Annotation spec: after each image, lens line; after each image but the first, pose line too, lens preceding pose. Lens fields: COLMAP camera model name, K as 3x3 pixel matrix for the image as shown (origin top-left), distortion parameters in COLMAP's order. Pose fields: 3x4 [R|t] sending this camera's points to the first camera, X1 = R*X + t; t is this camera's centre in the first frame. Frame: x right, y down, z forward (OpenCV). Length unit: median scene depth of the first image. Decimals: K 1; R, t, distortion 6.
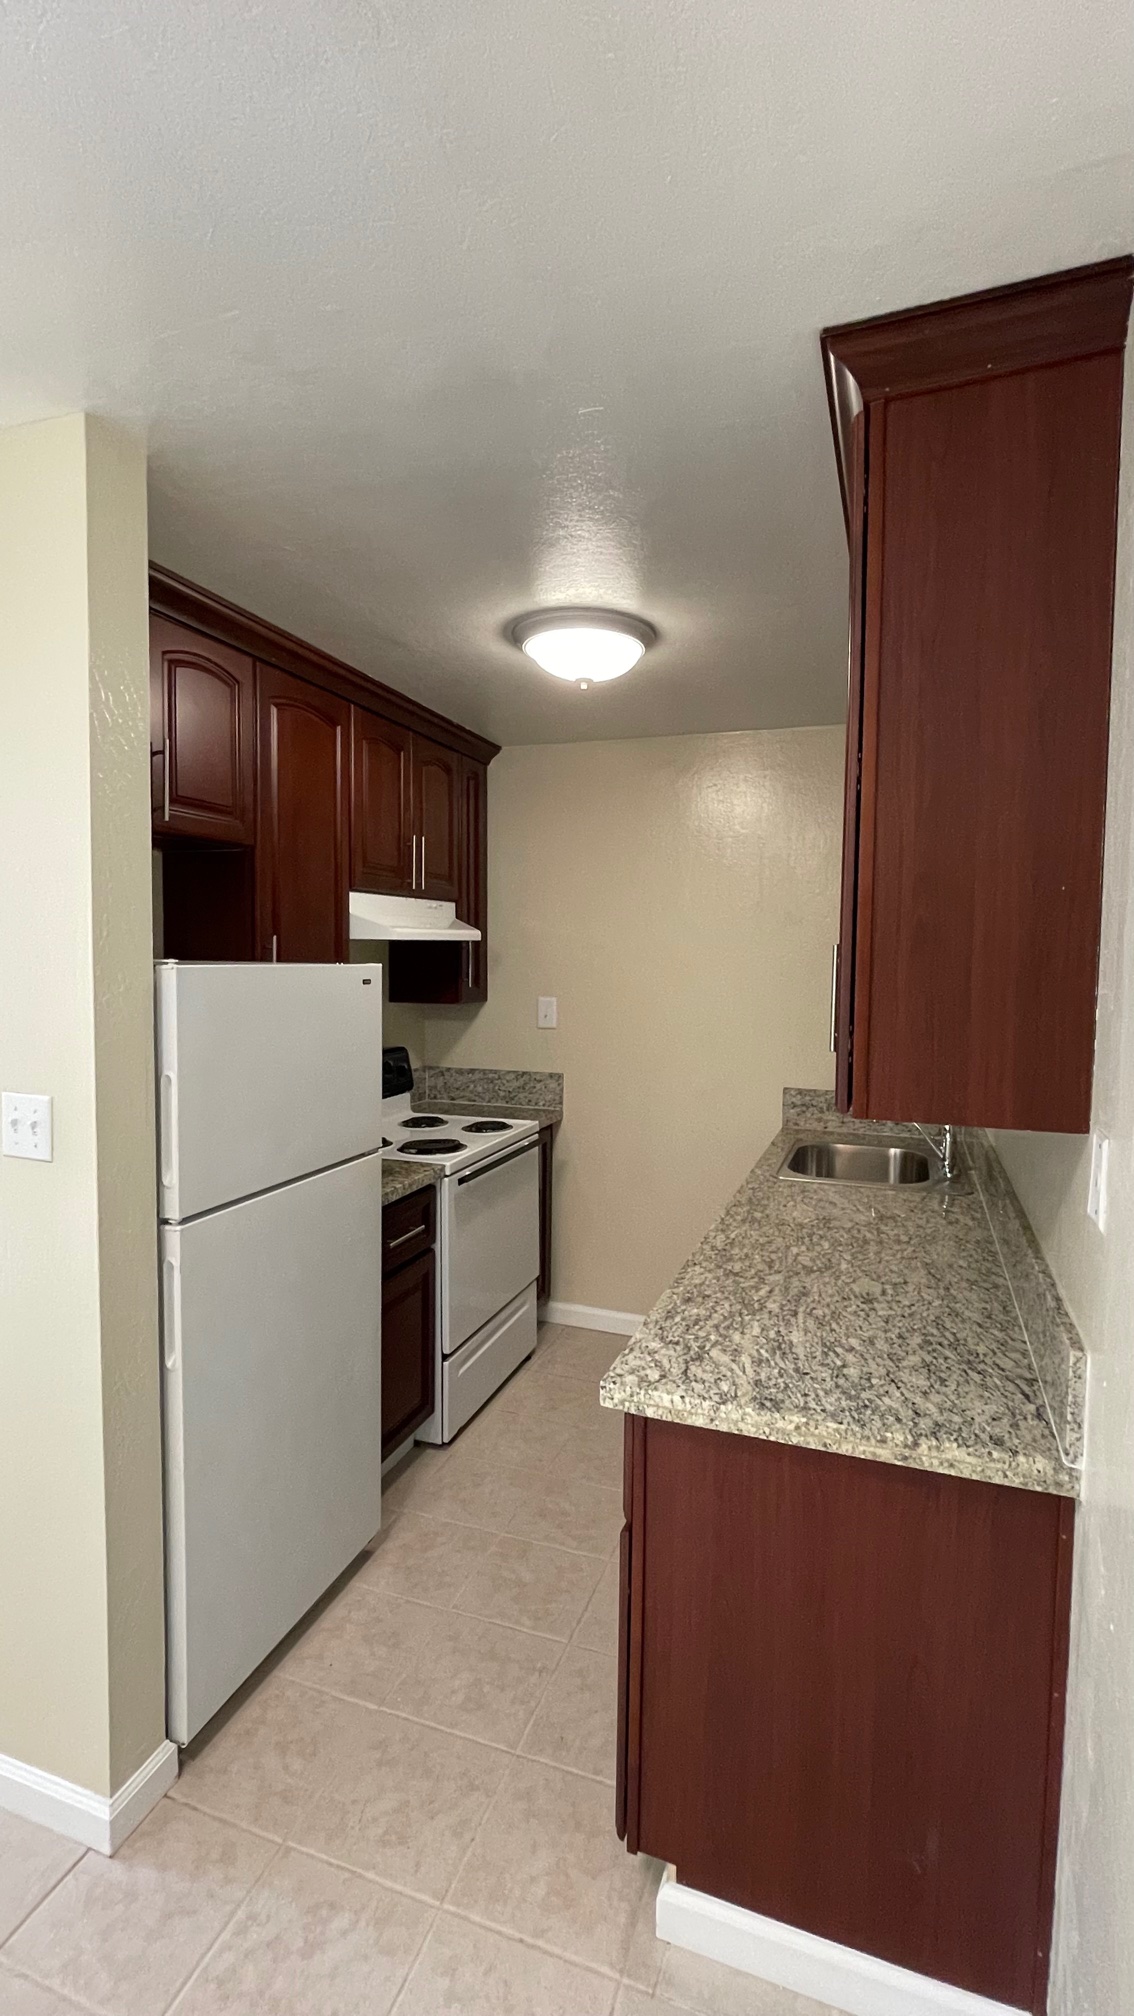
lens RADIAL K [[919.8, 0, 564.5], [0, 919.8, 1003.1], [0, 0, 1]] dist [-0.005907, 0.004219]
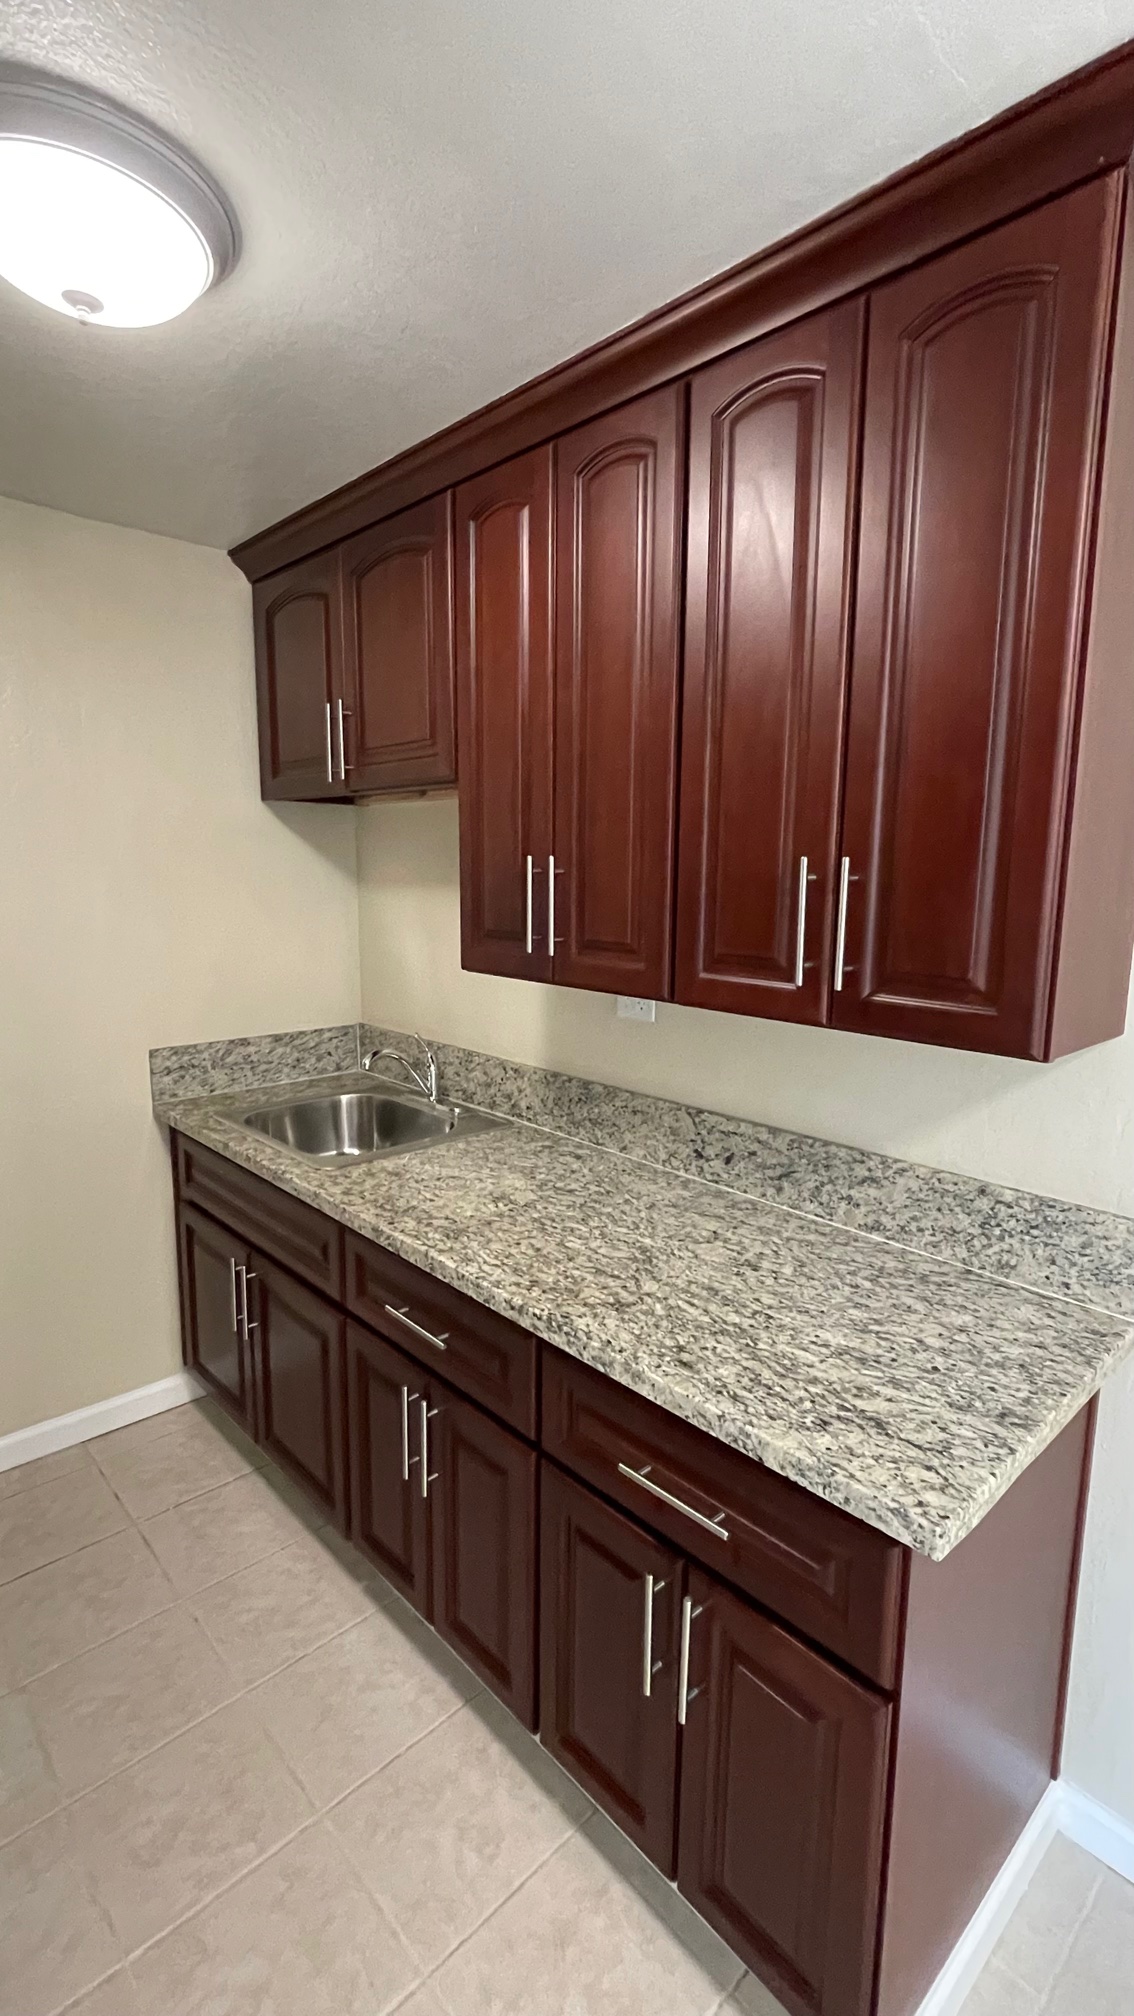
lens RADIAL K [[919.8, 0, 567.1], [0, 919.8, 1014.1], [0, 0, 1]] dist [-0.005907, 0.004219]
pose [[0.451127, -0.151612, 0.879488, -0.298134], [0.045748, 0.988097, 0.146869, -0.032580], [-0.891287, -0.026022, 0.452693, 0.464273]]
